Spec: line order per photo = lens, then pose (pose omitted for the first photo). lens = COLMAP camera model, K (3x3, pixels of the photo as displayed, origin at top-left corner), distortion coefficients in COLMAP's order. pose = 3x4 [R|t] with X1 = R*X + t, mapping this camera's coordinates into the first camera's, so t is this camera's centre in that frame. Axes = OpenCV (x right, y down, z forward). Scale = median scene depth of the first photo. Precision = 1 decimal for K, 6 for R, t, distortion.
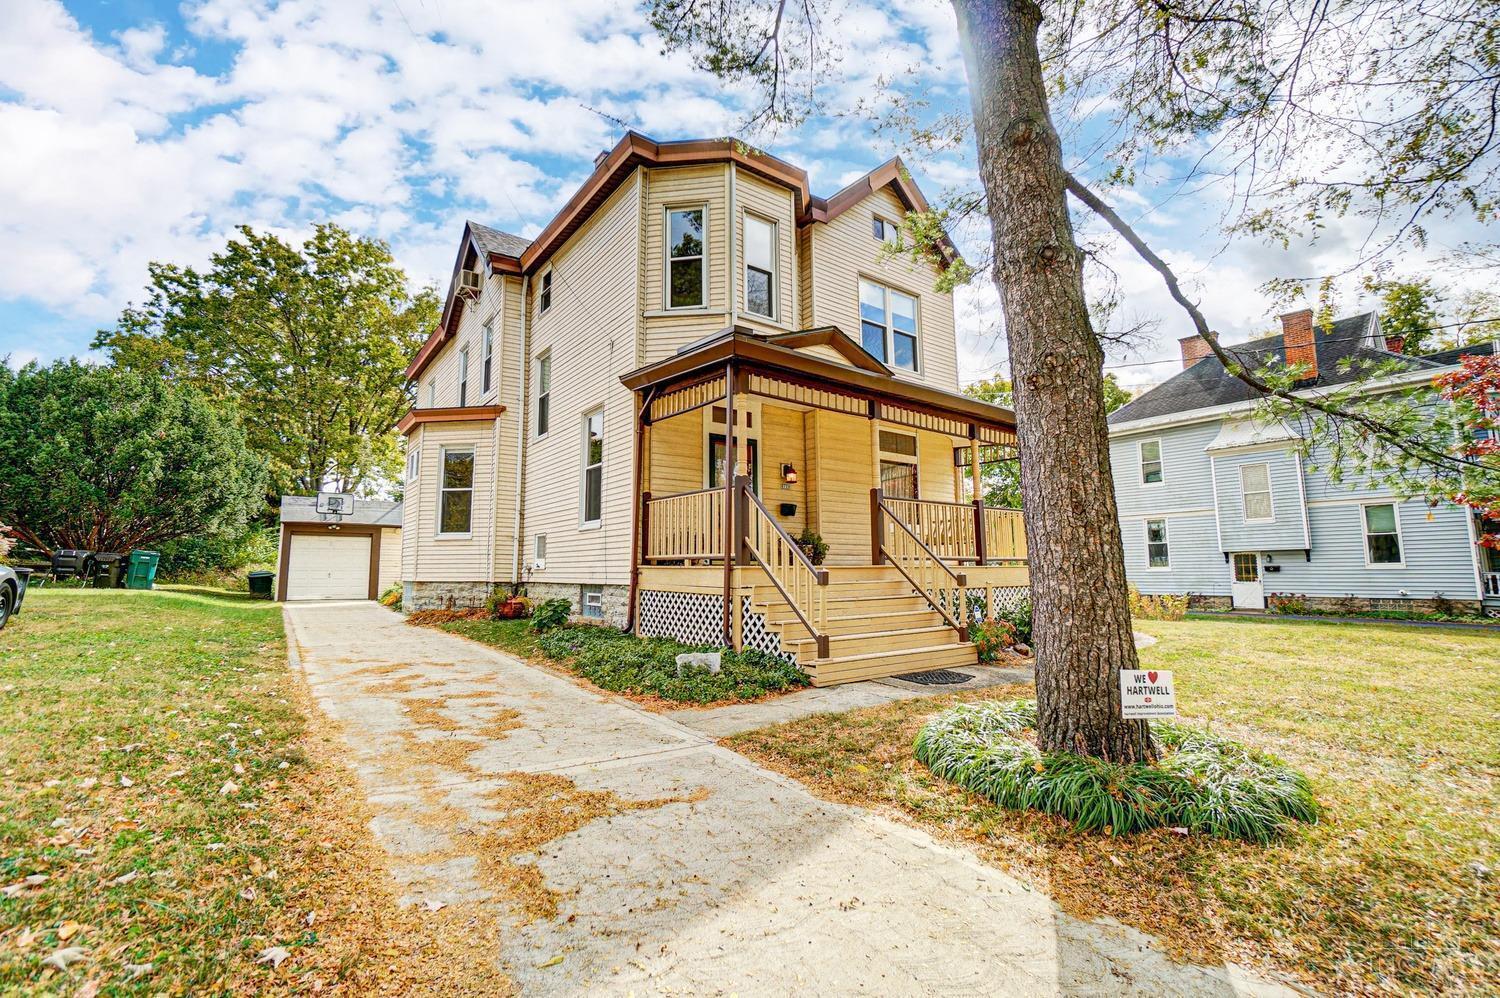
lens RADIAL K [[663.6, 0, 754.8], [0, 663.6, 491.9], [0, 0, 1]] dist [-0.076181, 0.032476]
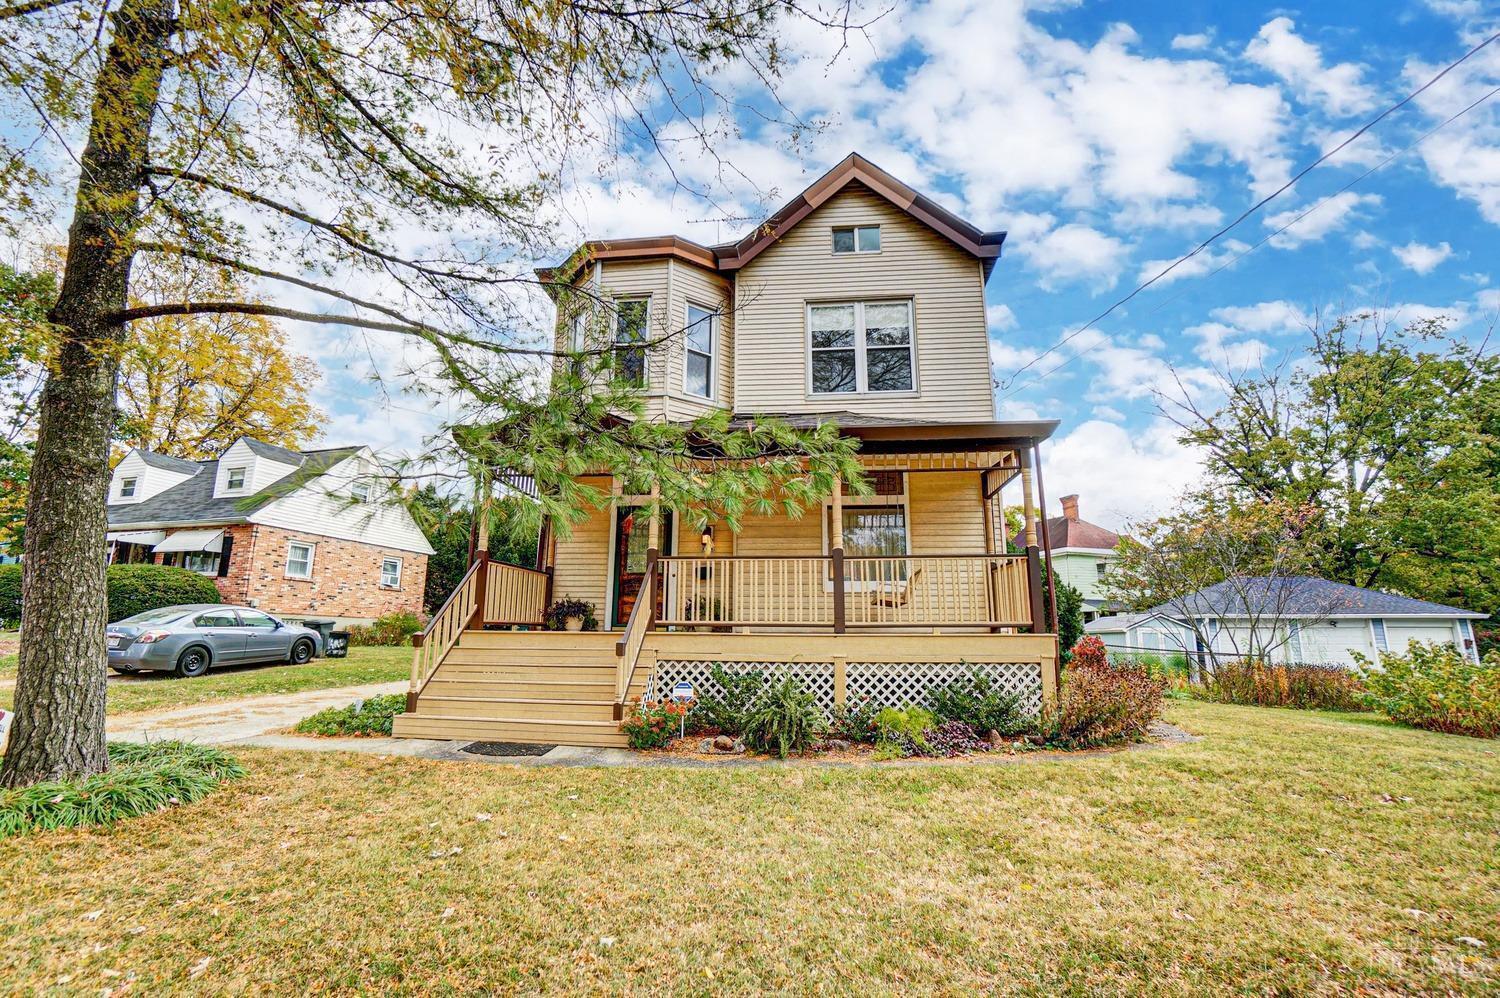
lens RADIAL K [[663.6, 0, 754.8], [0, 663.6, 491.9], [0, 0, 1]] dist [-0.076181, 0.032476]
pose [[0.717386, -0.141727, -0.682108, 0.684787], [0.069268, 0.988748, -0.132589, 0.037430], [0.693224, 0.047869, 0.719131, 0.322979]]
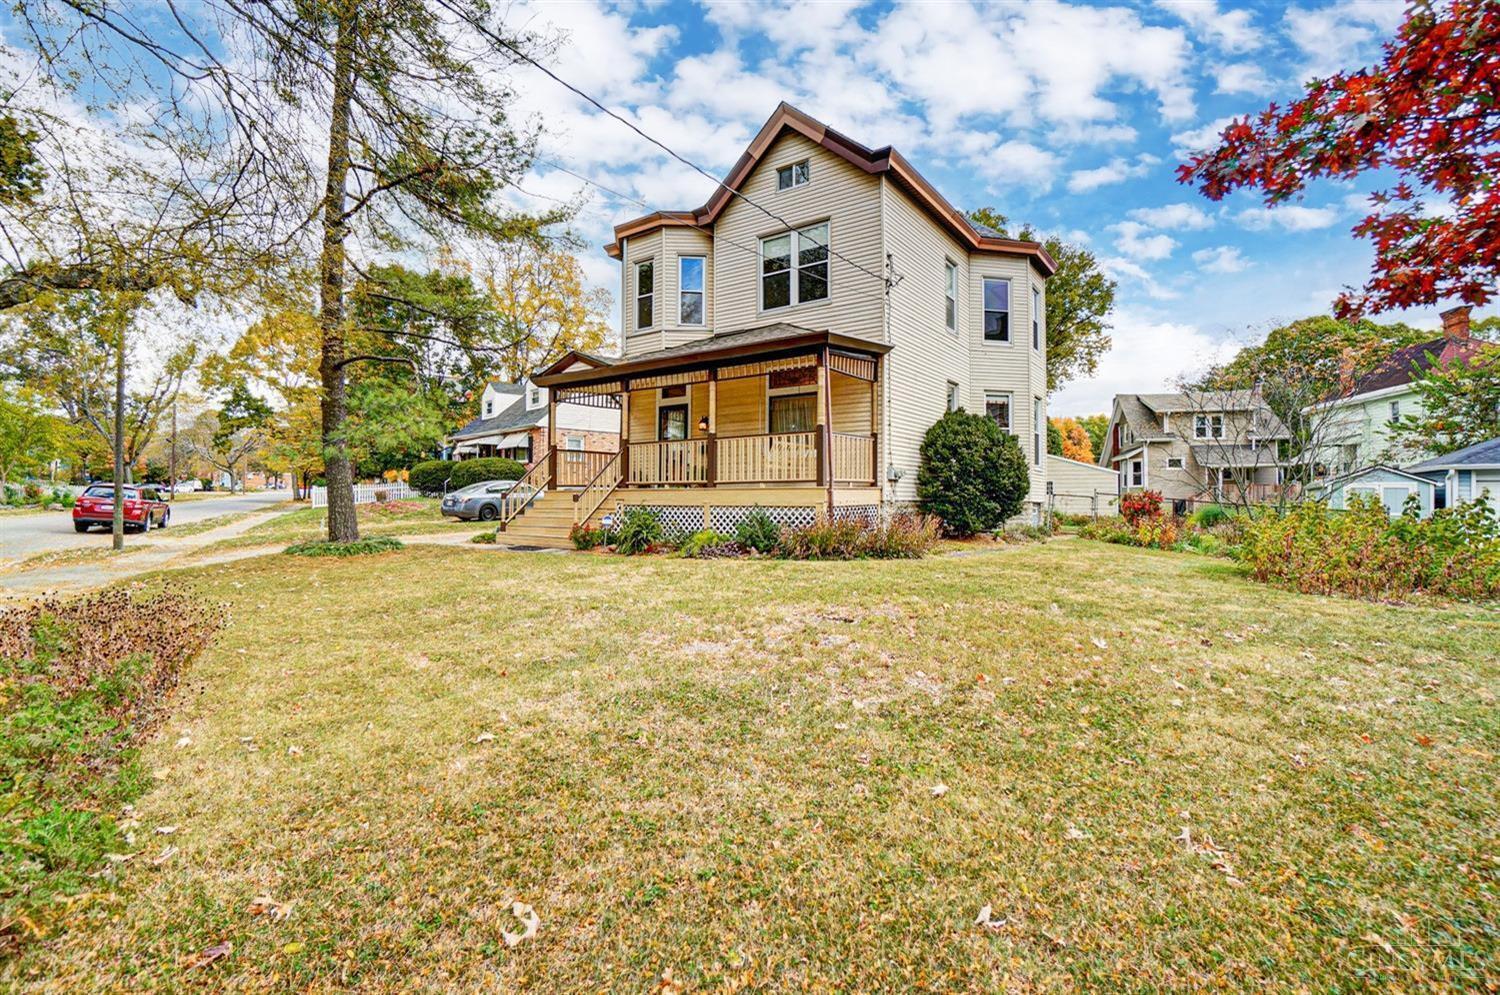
lens RADIAL K [[663.6, 0, 754.8], [0, 663.6, 490.4], [0, 0, 1]] dist [-0.076181, 0.032476]
pose [[0.293222, -0.008612, -0.956006, 1.259424], [0.111056, 0.993497, 0.025113, 0.079053], [0.949572, -0.113534, 0.292271, 0.609577]]
